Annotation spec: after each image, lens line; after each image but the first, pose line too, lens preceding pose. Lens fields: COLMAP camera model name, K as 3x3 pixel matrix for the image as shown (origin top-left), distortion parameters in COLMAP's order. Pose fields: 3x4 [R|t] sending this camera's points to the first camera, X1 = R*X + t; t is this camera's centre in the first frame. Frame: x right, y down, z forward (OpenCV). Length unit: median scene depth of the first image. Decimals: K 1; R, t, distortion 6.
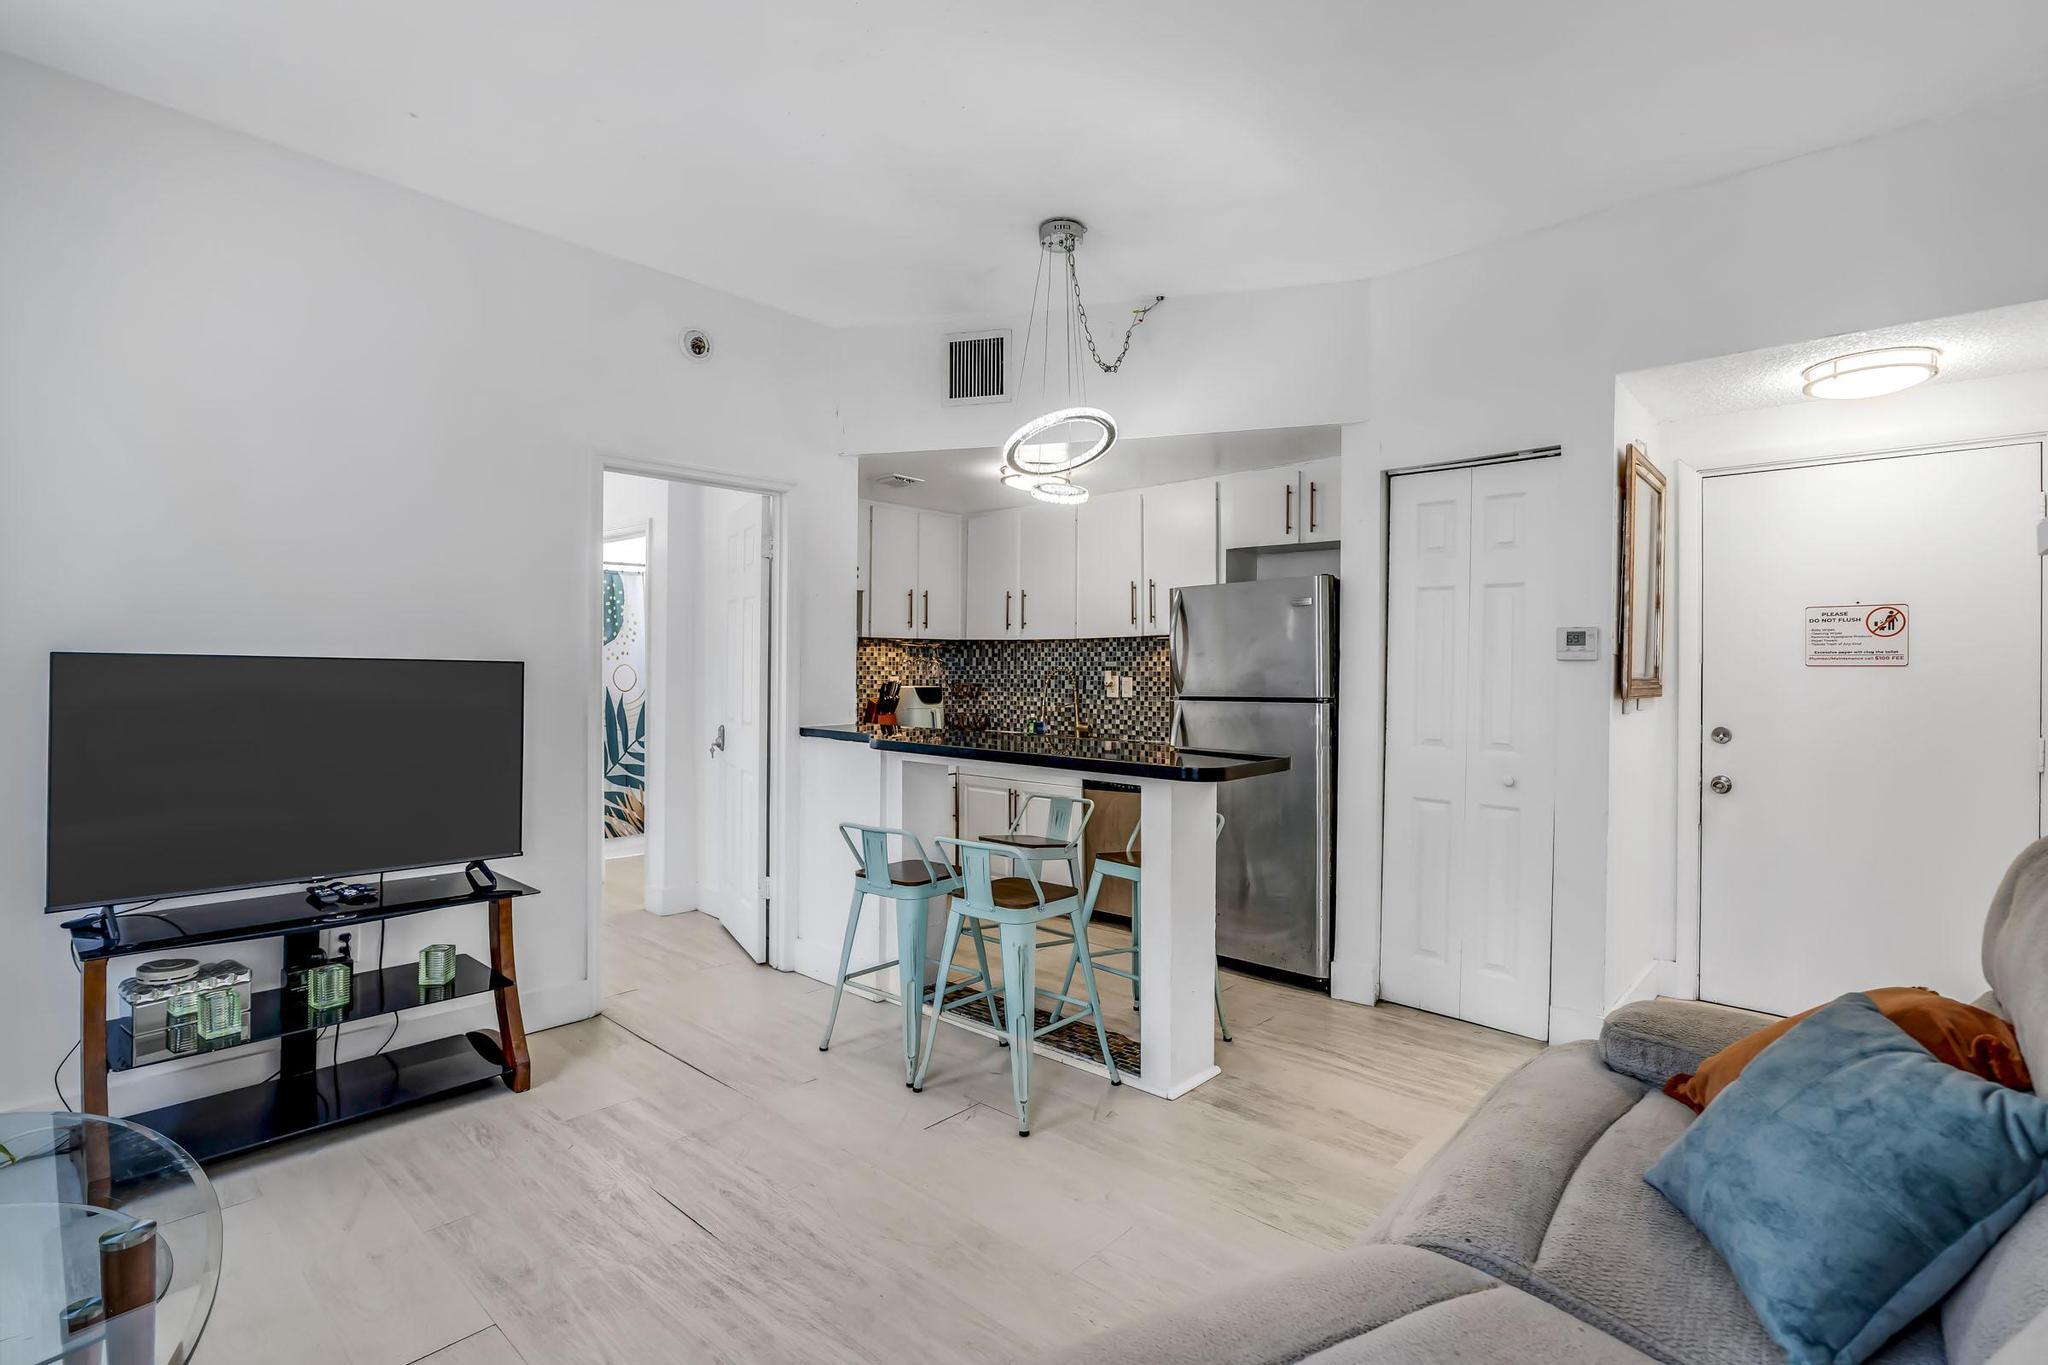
lens RADIAL K [[969.5, 0, 1026.9], [0, 969.5, 668.7], [0, 0, 1]] dist [-0.018701, 0.002613]
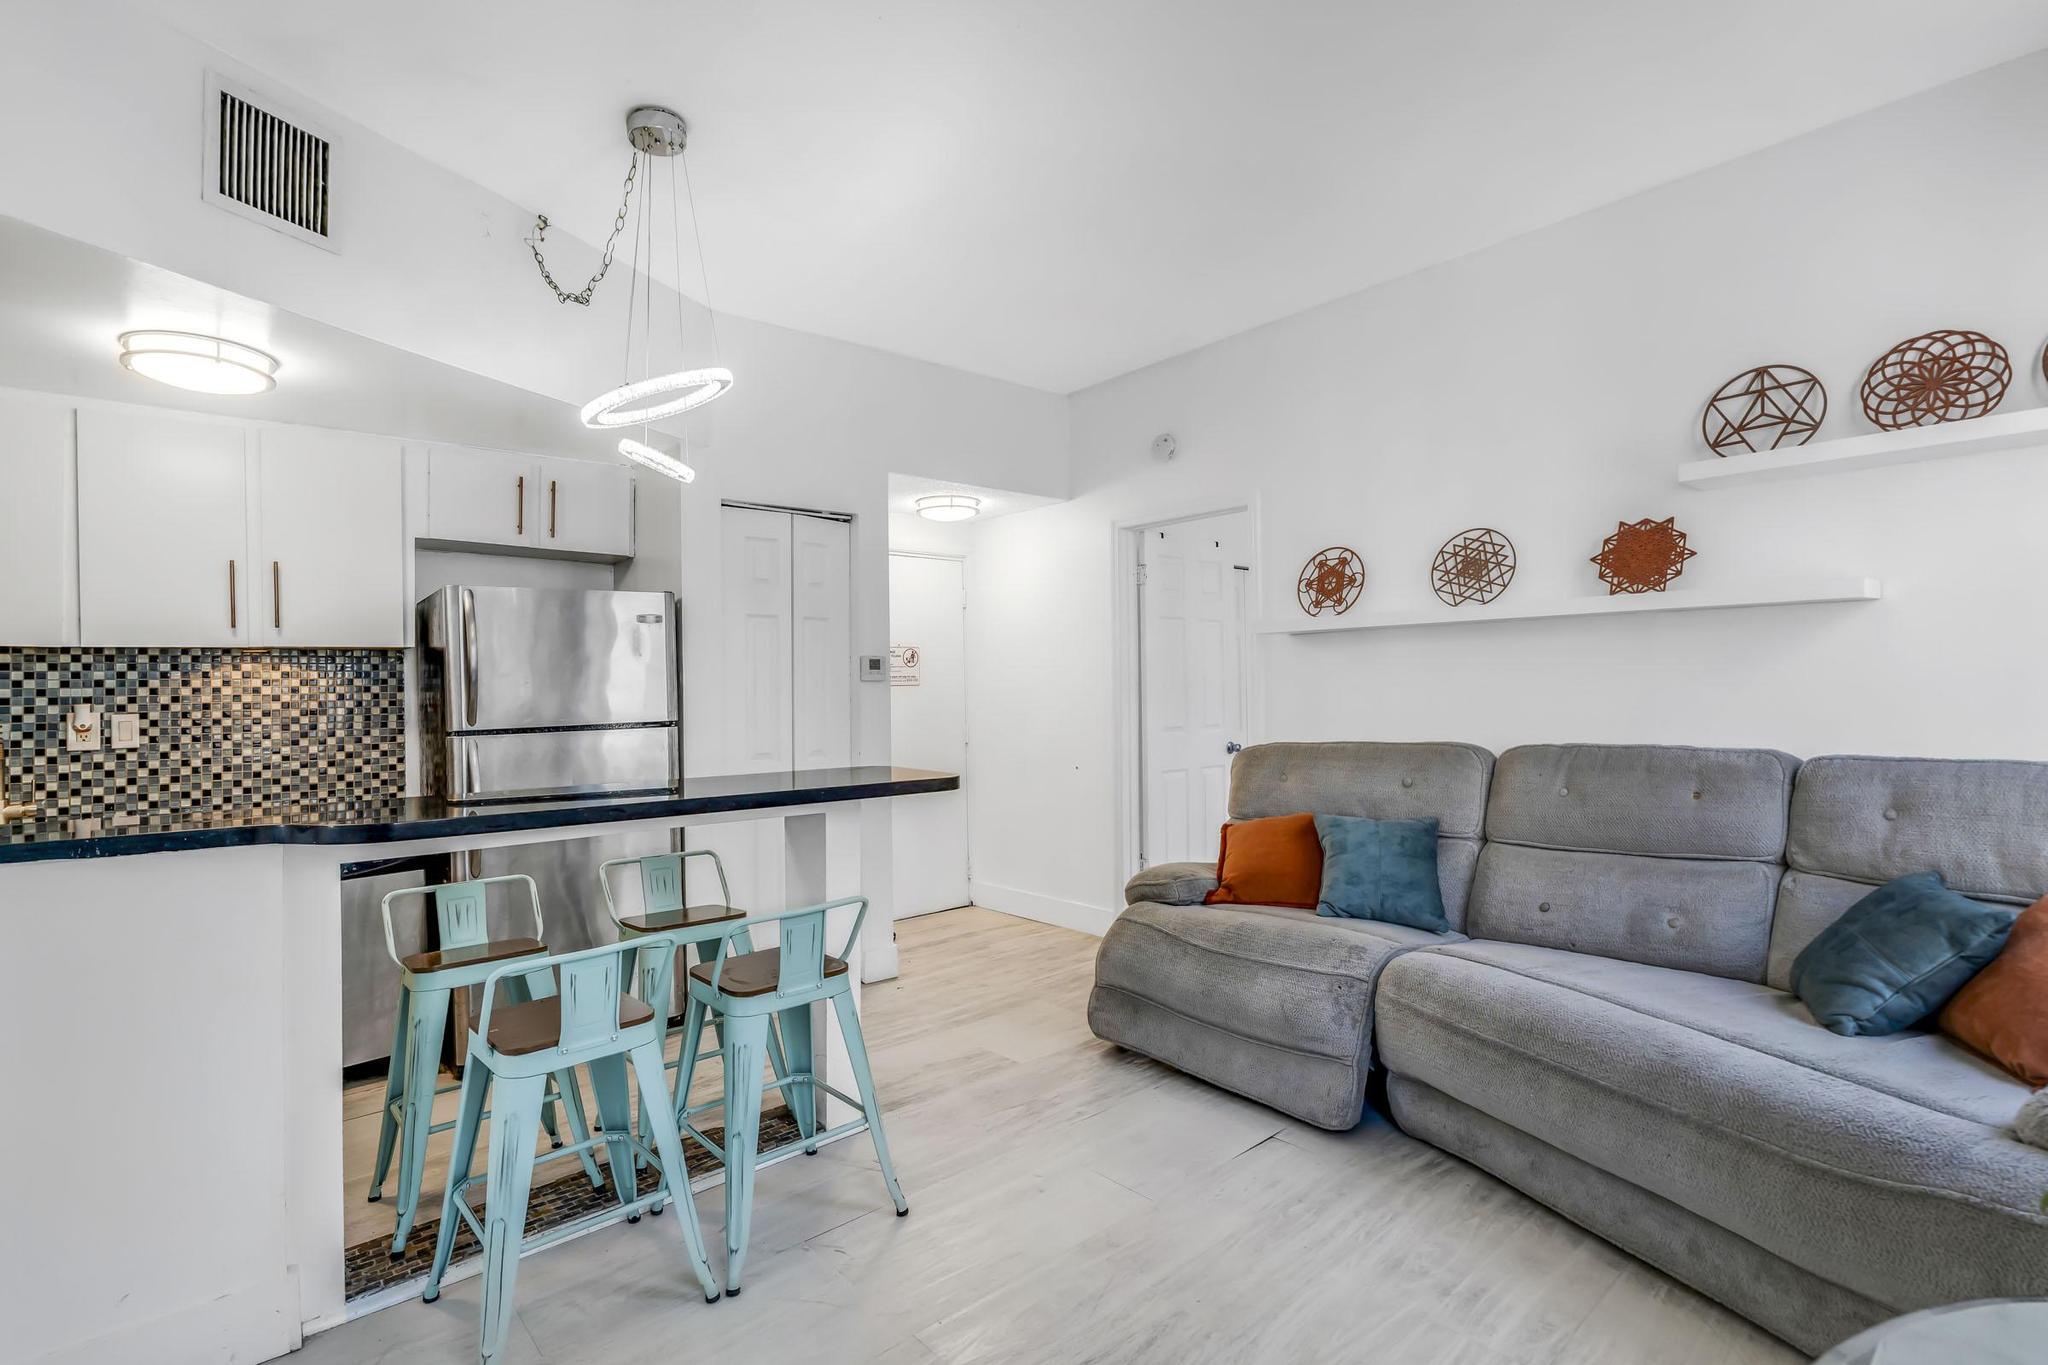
lens RADIAL K [[969.5, 0, 1034.5], [0, 969.5, 678.4], [0, 0, 1]] dist [-0.018701, 0.002613]
pose [[0.097316, 0.005795, 0.995237, -0.435102], [0.017097, 0.999826, -0.007494, 0.000807], [-0.995107, 0.017745, 0.097200, 0.392576]]
